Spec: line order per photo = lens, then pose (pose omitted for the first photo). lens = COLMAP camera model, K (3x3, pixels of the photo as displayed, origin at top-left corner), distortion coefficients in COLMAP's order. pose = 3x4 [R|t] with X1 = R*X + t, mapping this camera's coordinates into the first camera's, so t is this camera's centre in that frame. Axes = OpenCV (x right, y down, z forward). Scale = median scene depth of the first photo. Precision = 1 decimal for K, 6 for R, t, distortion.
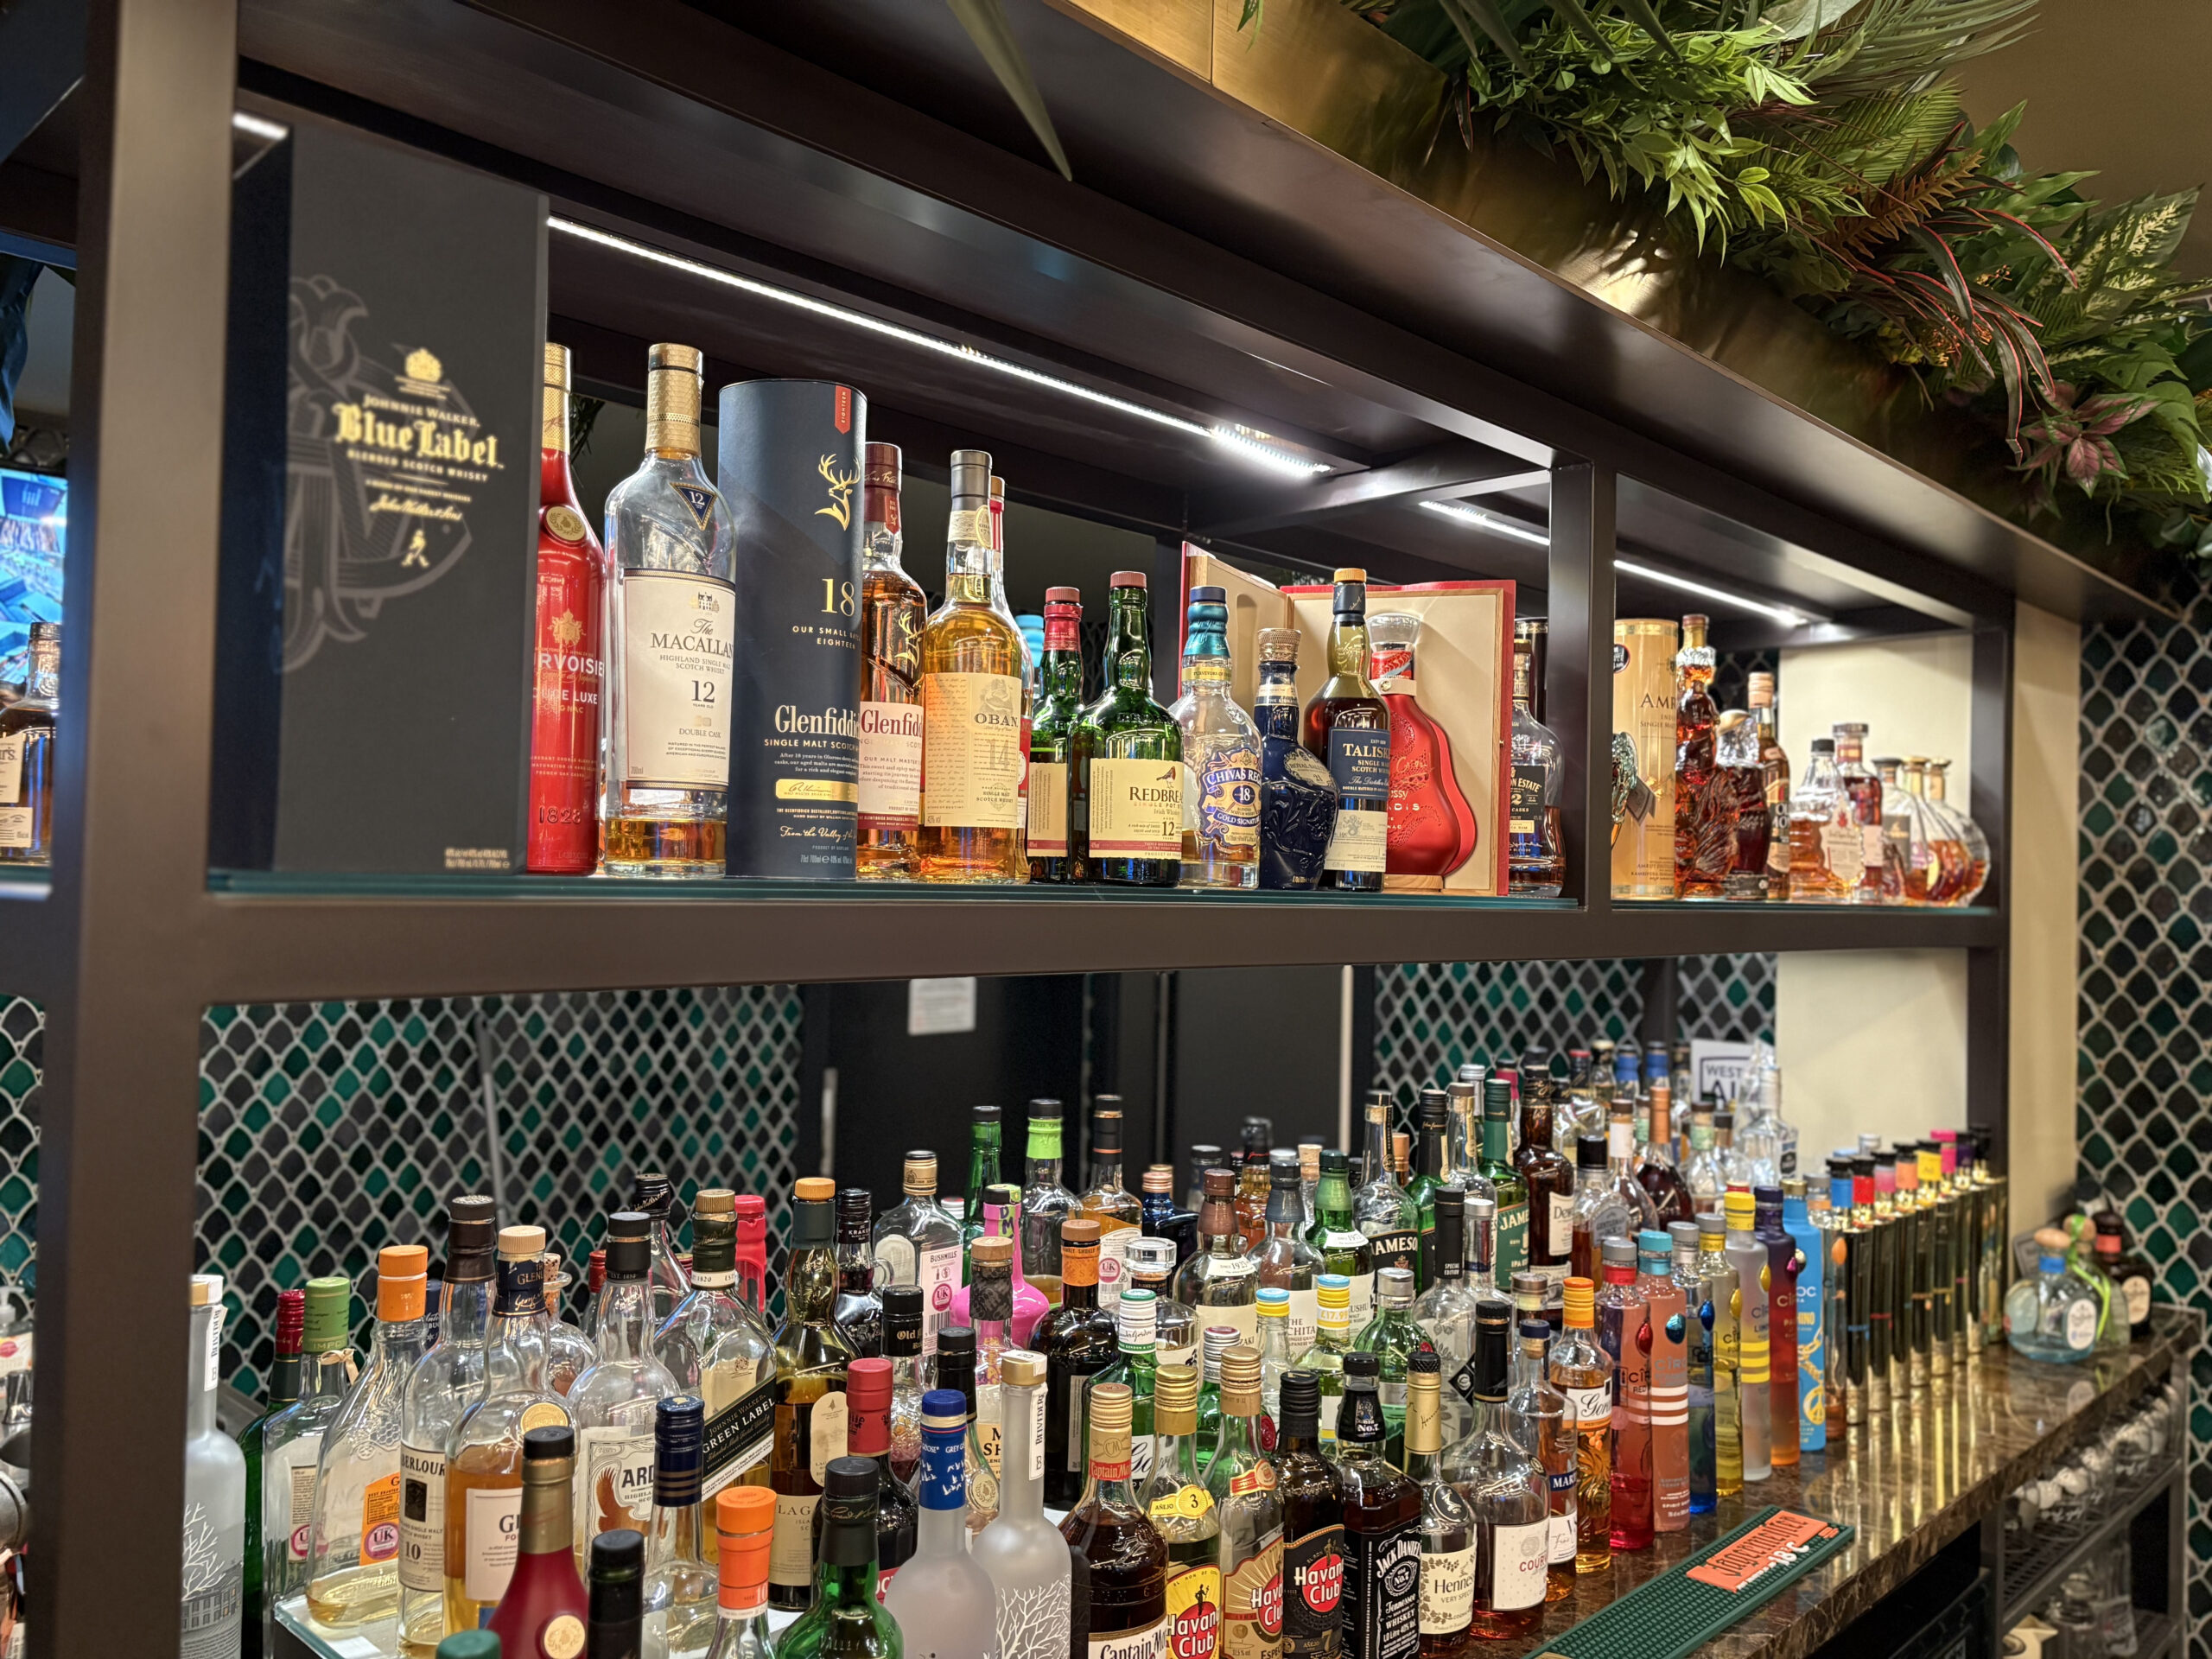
lens RADIAL K [[1659.1, 0, 1097.1], [0, 1659.1, 830.1], [0, 0, 1]] dist [0.018273, -0.013141]
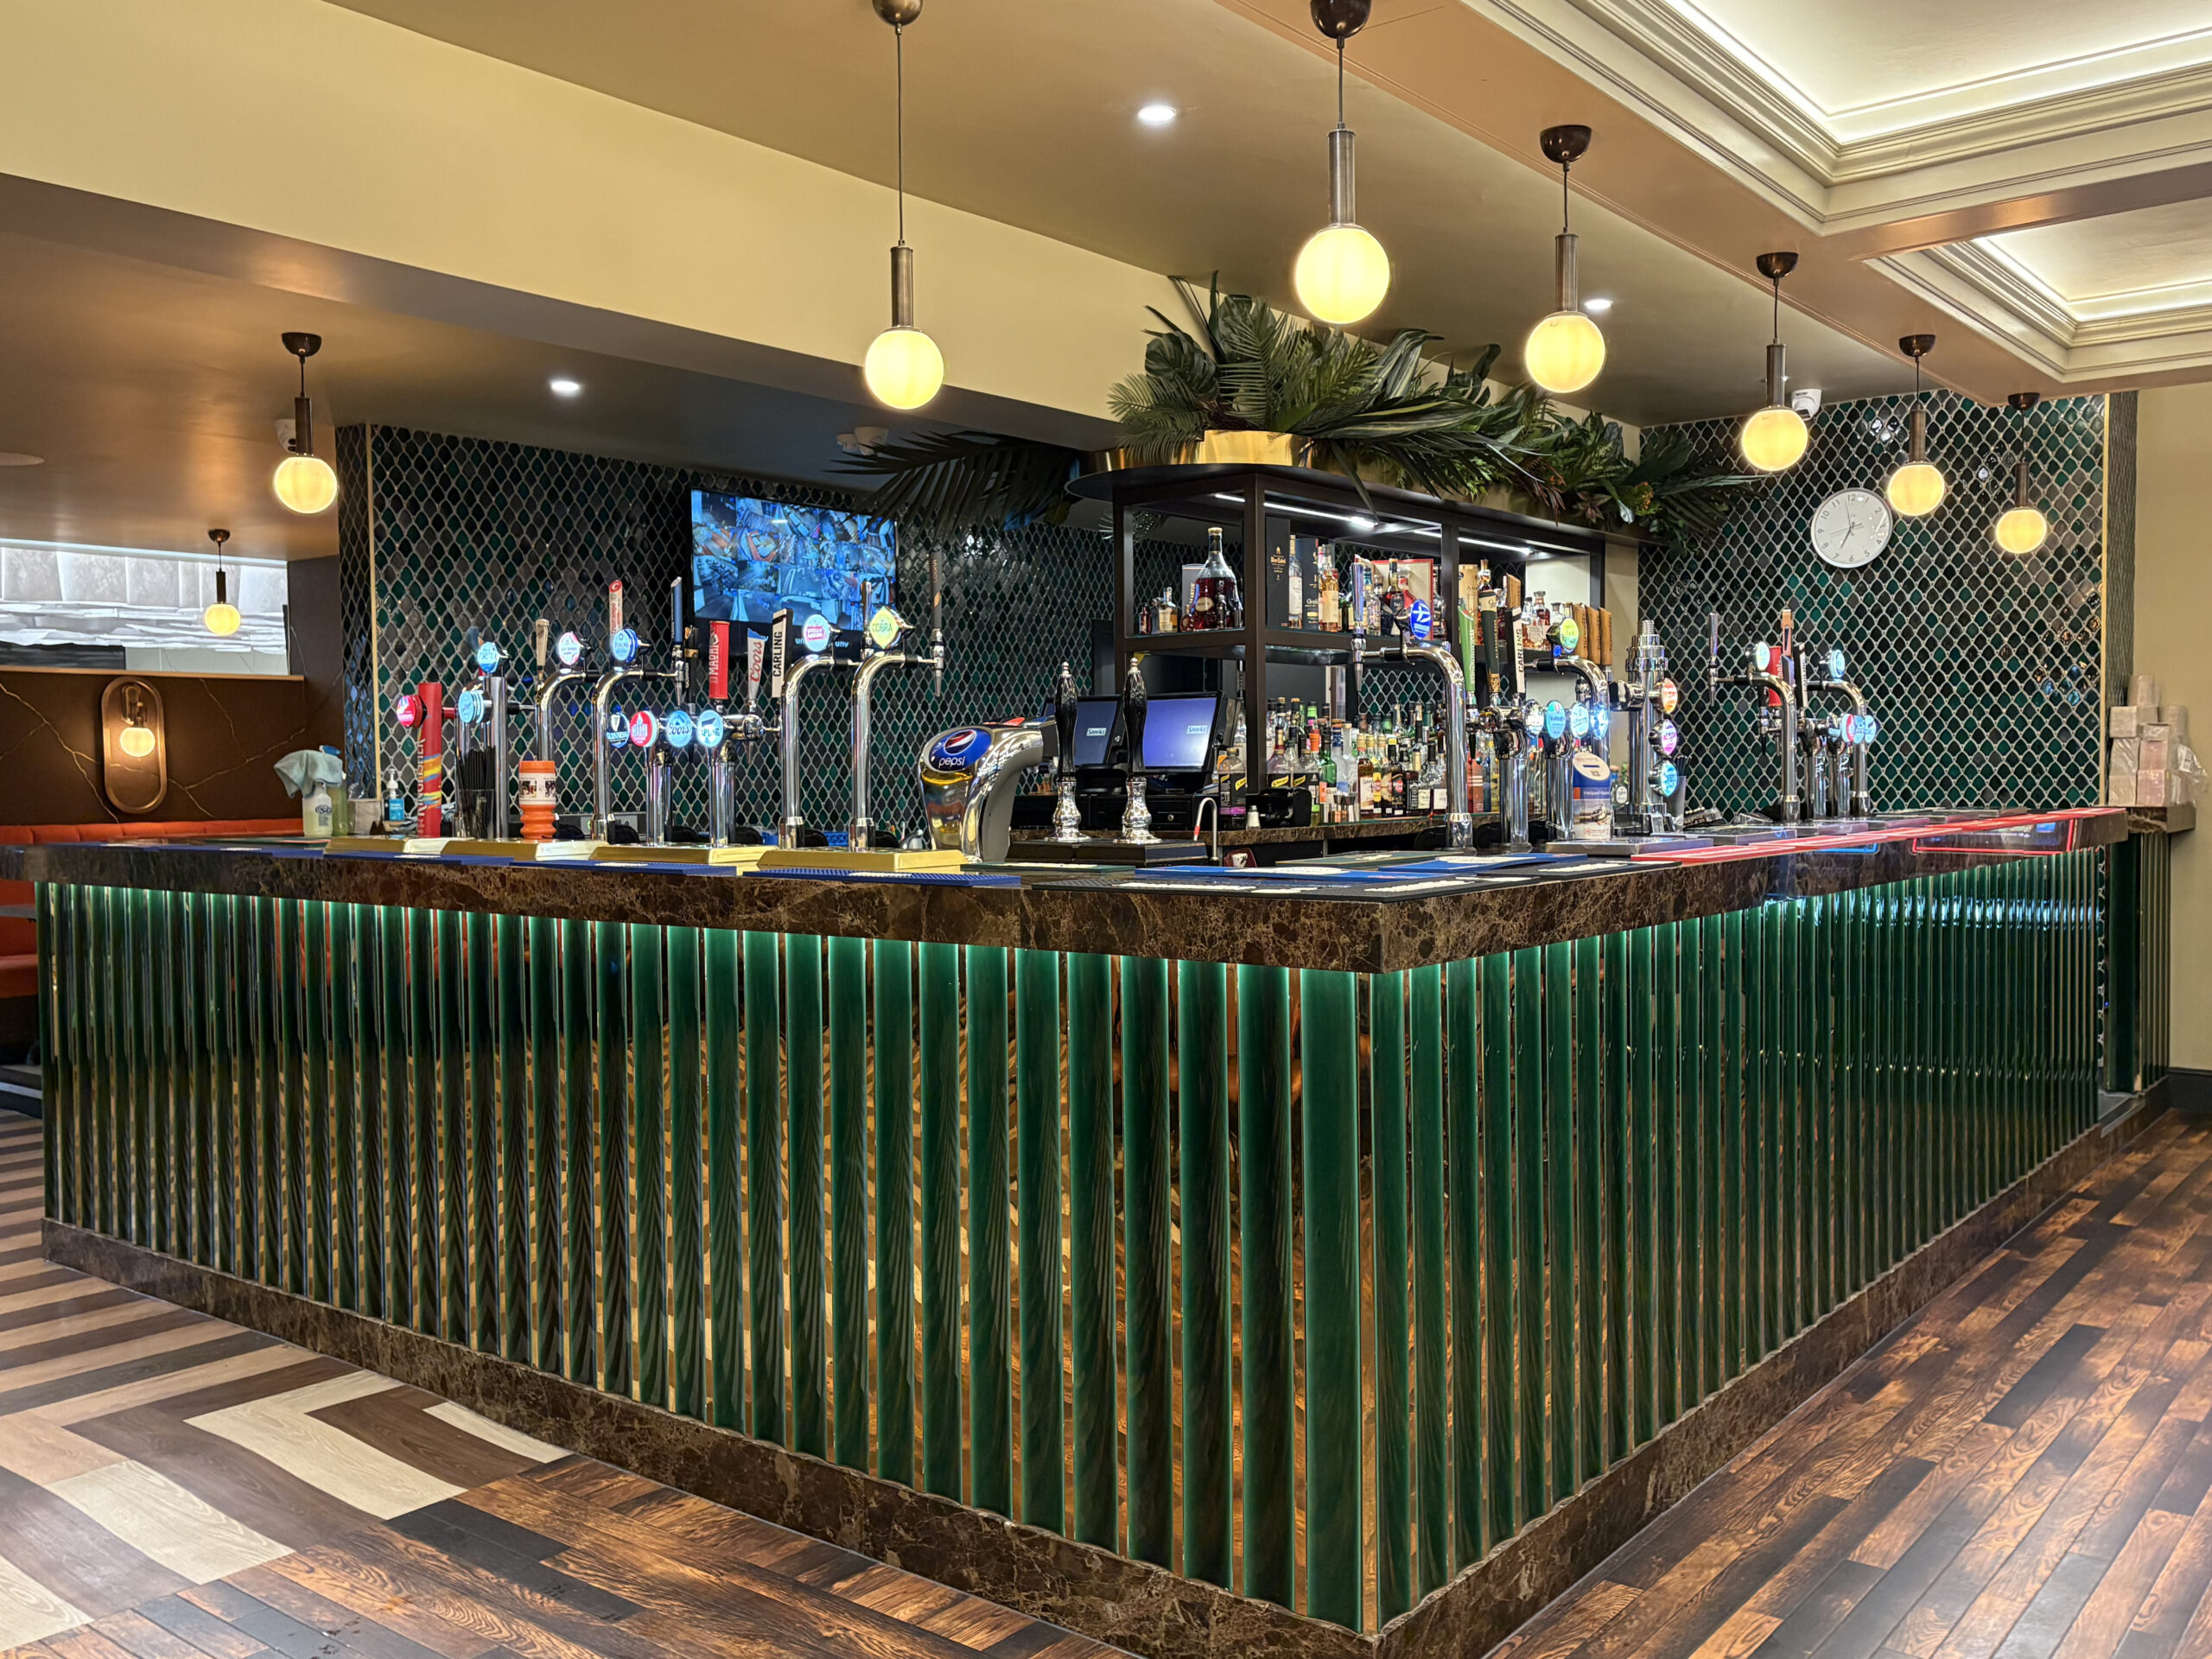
lens RADIAL K [[1912.3, 0, 1099.4], [0, 1912.3, 828.9], [0, 0, 1]] dist [0.048888, 0.002493]
pose [[0.994527, -0.039317, 0.096805, -0.884113], [0.033322, 0.997471, 0.062786, 0.153561], [-0.099028, -0.059216, 0.993321, -3.068706]]
